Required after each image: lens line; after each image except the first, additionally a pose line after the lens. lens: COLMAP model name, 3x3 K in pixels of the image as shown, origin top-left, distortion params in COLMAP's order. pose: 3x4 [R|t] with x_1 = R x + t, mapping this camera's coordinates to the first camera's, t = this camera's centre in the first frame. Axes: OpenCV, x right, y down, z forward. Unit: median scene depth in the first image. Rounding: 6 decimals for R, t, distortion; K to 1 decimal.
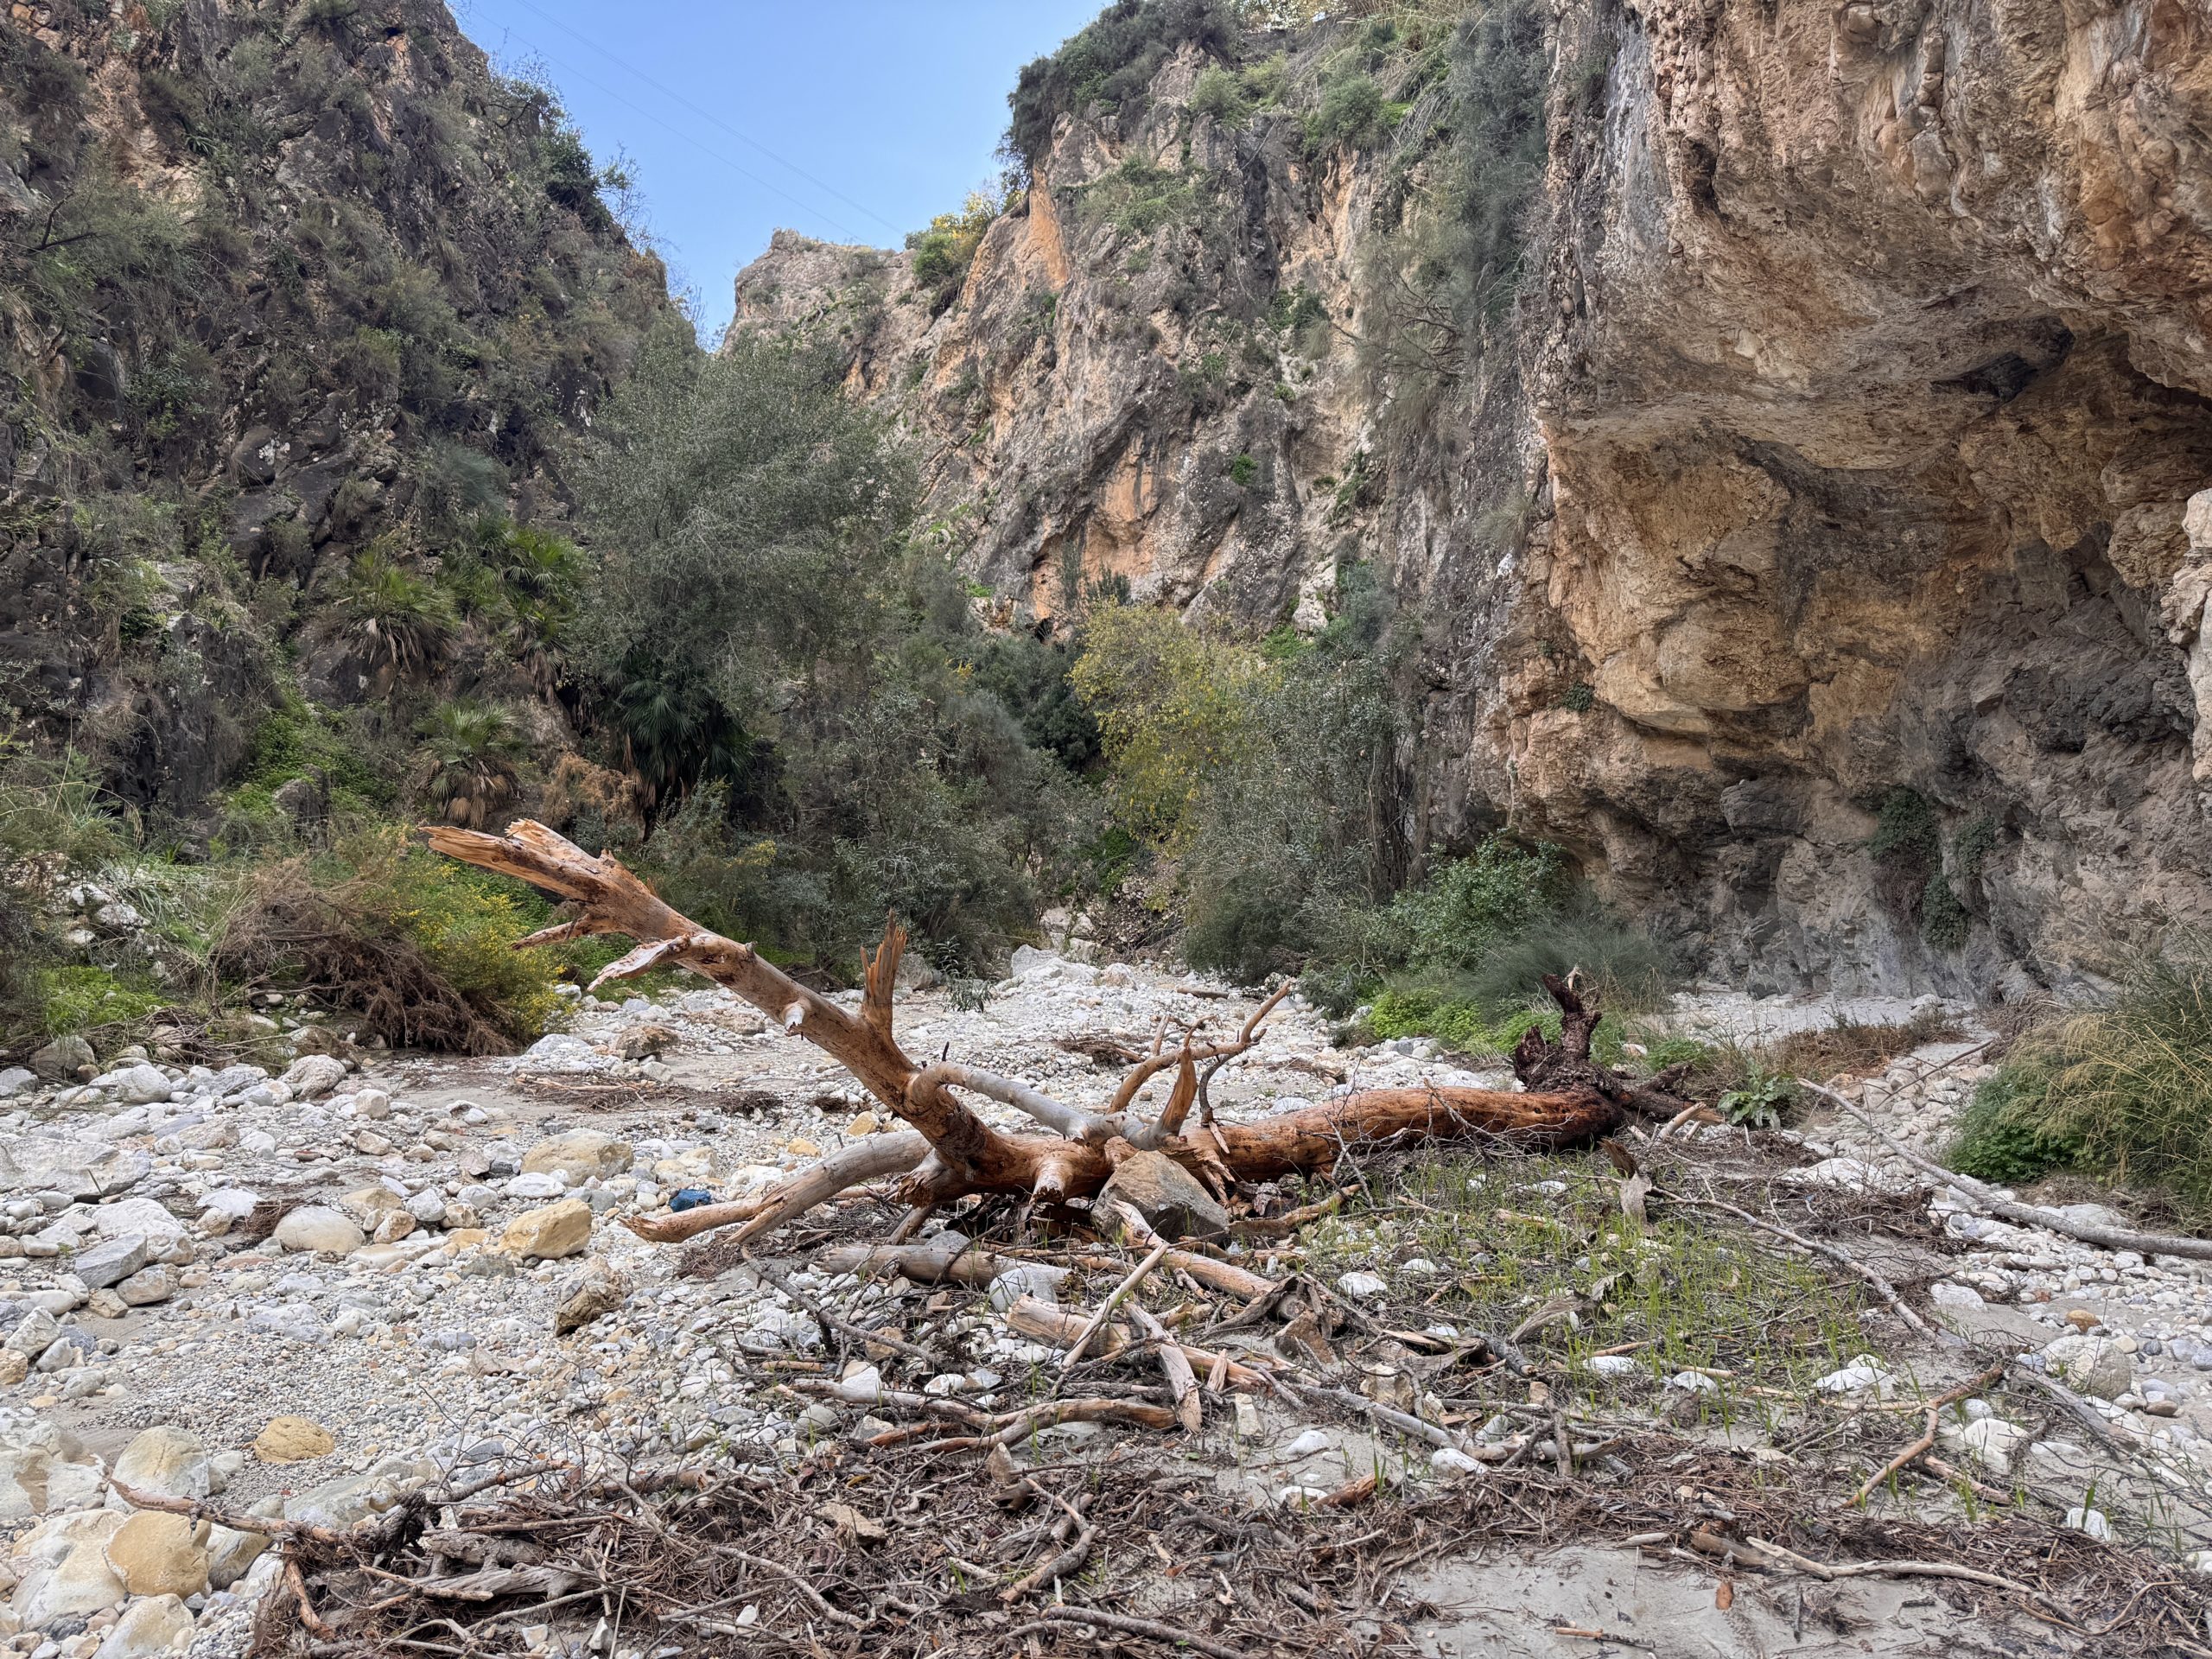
lens RADIAL K [[1579.1, 0, 1106.0], [0, 1579.1, 829.5], [0, 0, 1]] dist [0.092656, -0.123472]
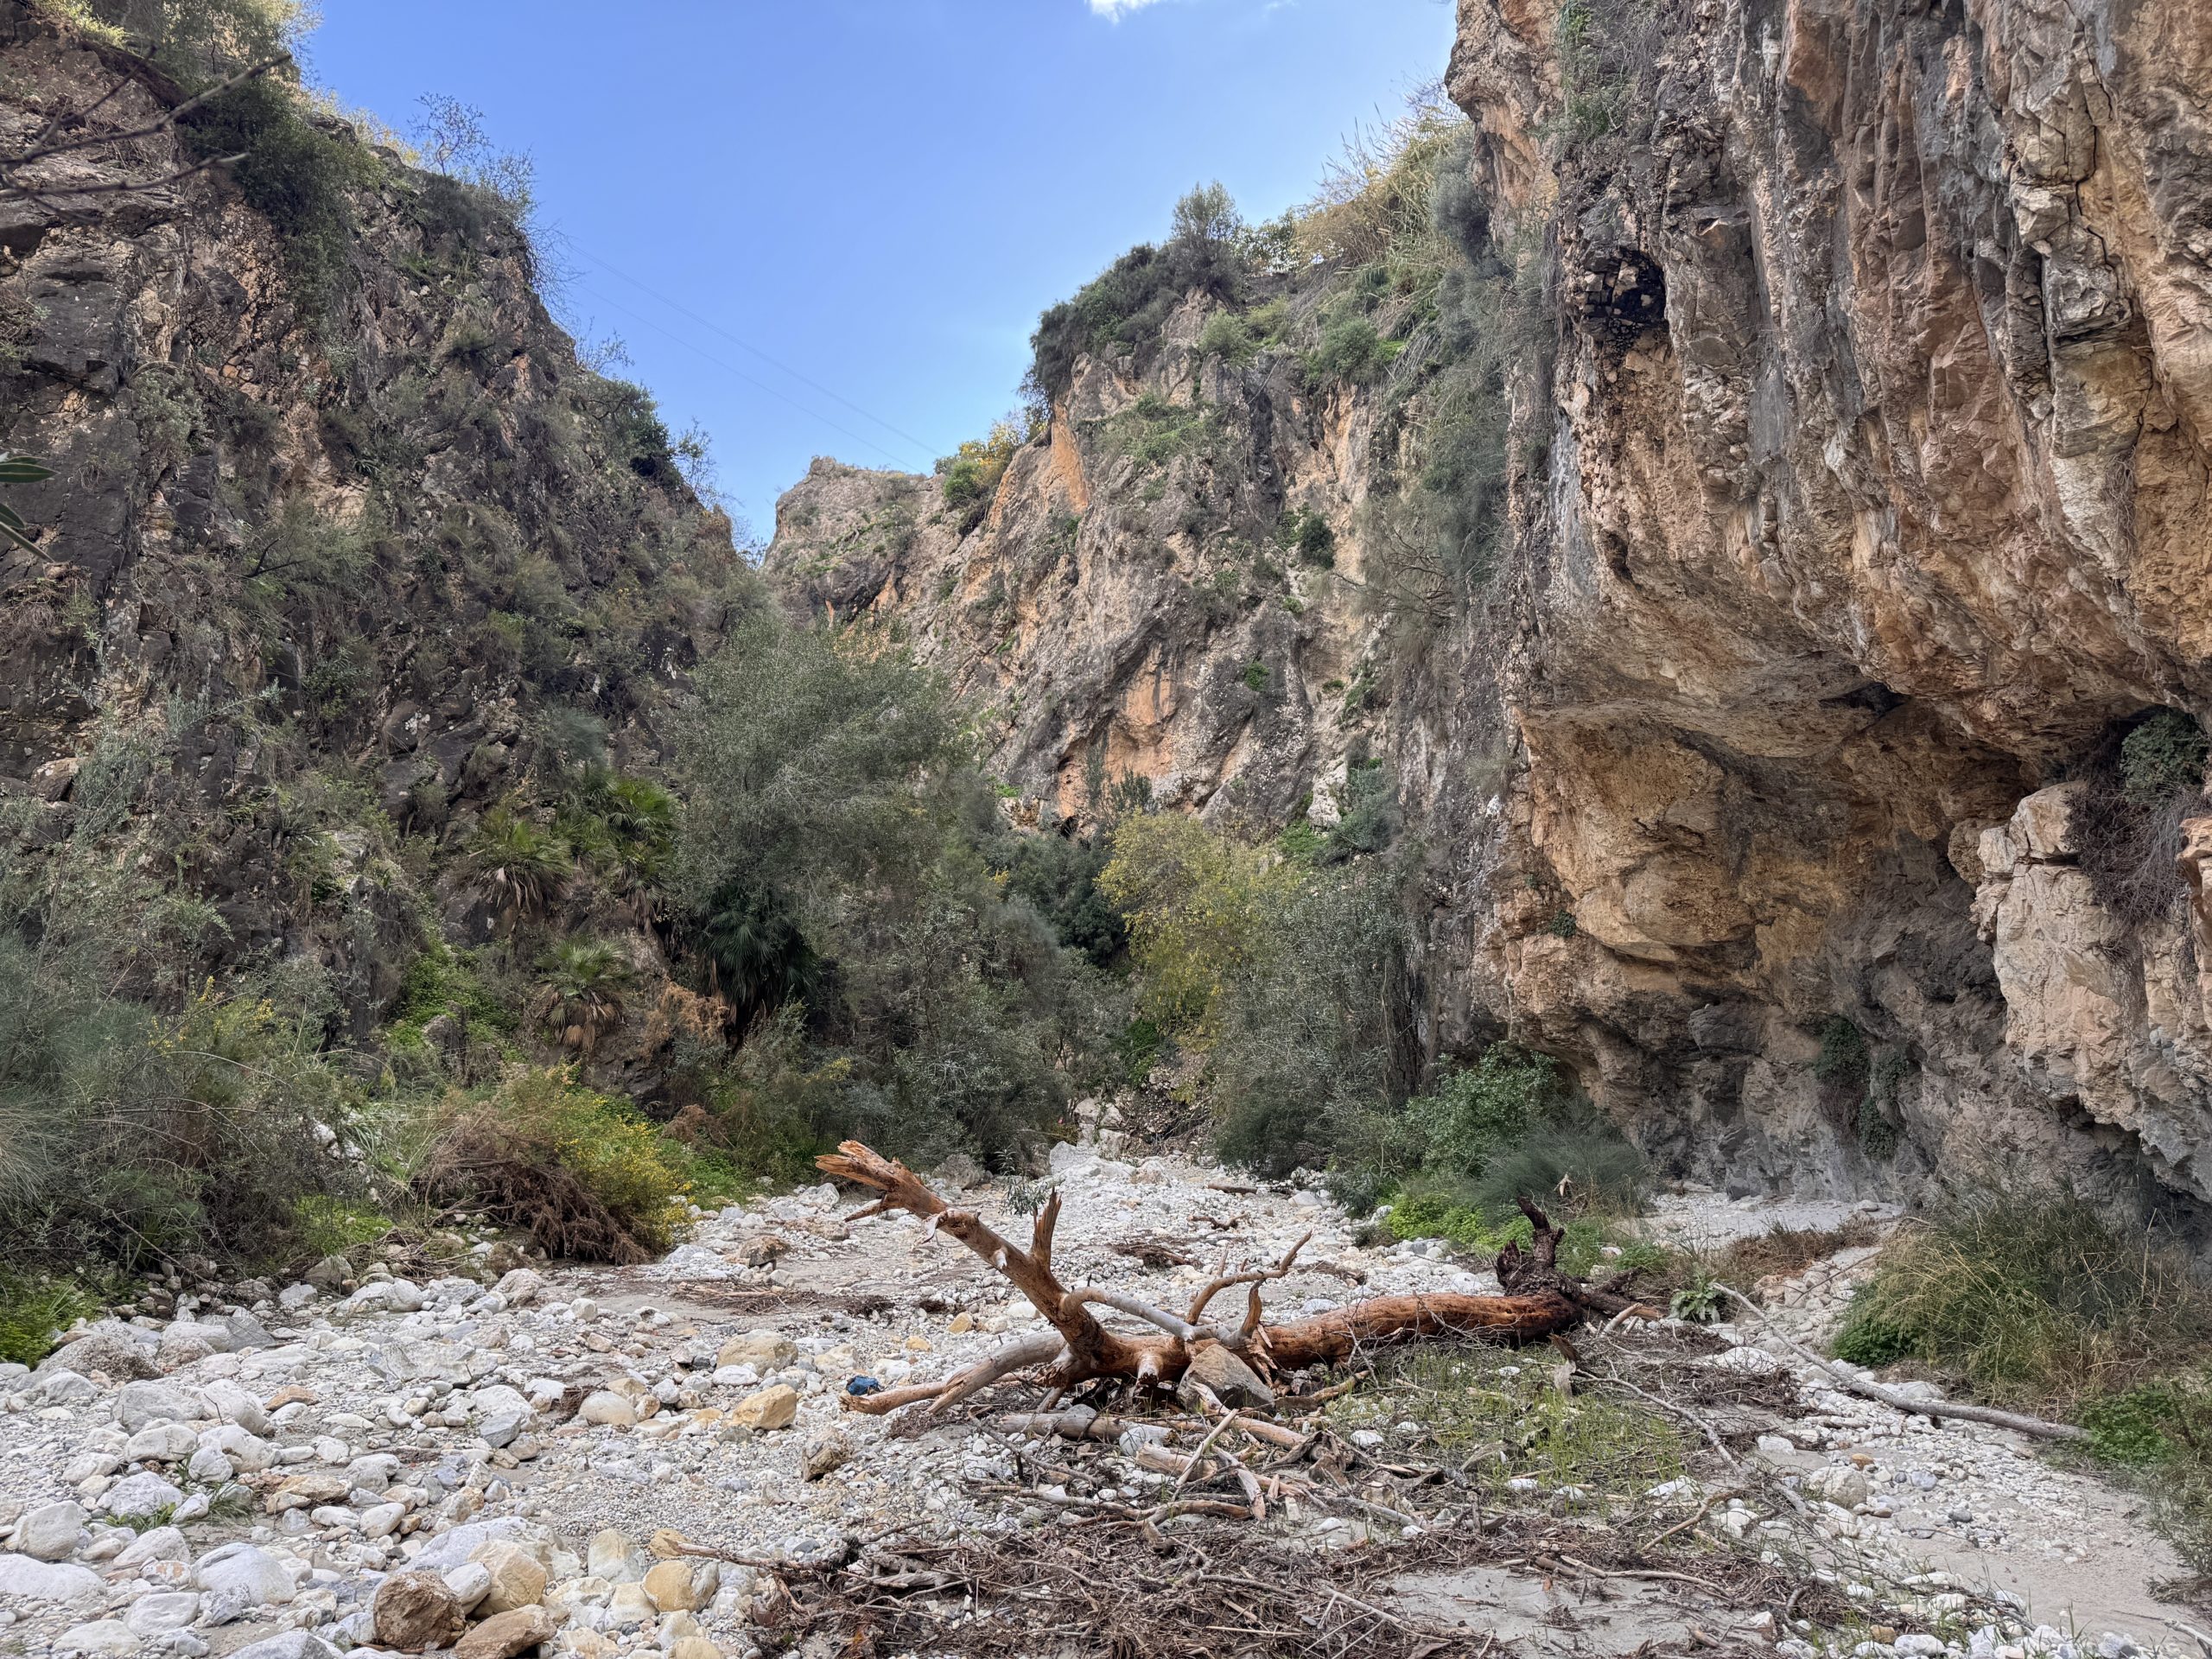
lens RADIAL K [[1543.9, 0, 1095.7], [0, 1543.9, 832.8], [0, 0, 1]] dist [0.131659, -0.236744]
pose [[0.999714, -0.013627, -0.019632, -0.014561], [0.011253, 0.993143, -0.116365, -0.028310], [0.021083, 0.116111, 0.993012, -0.137574]]
